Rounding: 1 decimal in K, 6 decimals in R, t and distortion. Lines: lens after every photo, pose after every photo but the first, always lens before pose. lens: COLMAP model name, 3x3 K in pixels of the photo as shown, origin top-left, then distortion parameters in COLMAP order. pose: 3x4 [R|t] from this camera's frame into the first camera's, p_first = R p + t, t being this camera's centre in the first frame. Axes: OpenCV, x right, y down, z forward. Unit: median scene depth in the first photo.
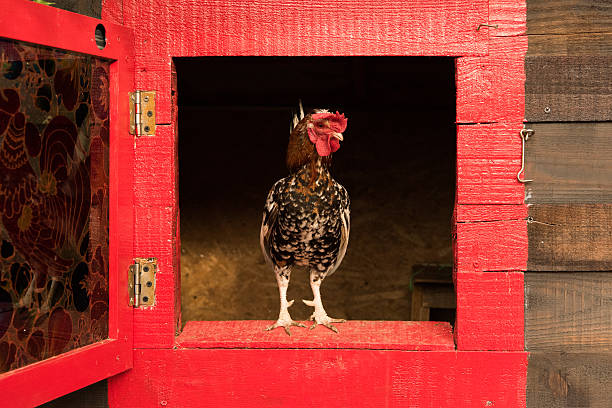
lens RADIAL K [[1076.6, 0, 306.0], [0, 1076.6, 204.0], [0, 0, 1]] dist [0.016018, 0.030482]
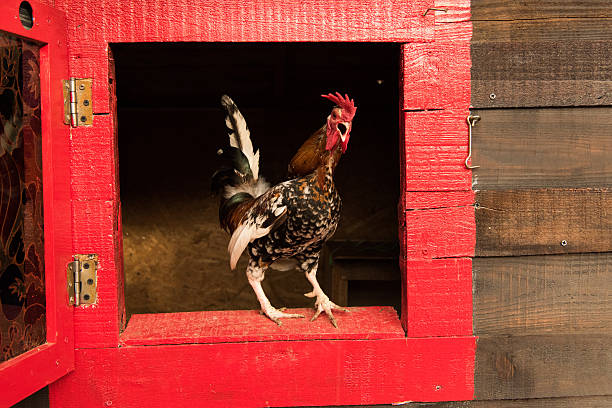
lens RADIAL K [[747.5, 0, 306.8], [0, 747.5, 203.0], [0, 0, 1]] dist [0.000720, 0.007554]
pose [[0.992377, -0.021792, 0.121294, -0.034257], [0.019255, 0.999571, 0.022053, -0.006412], [-0.121723, -0.019550, 0.992372, 0.324893]]
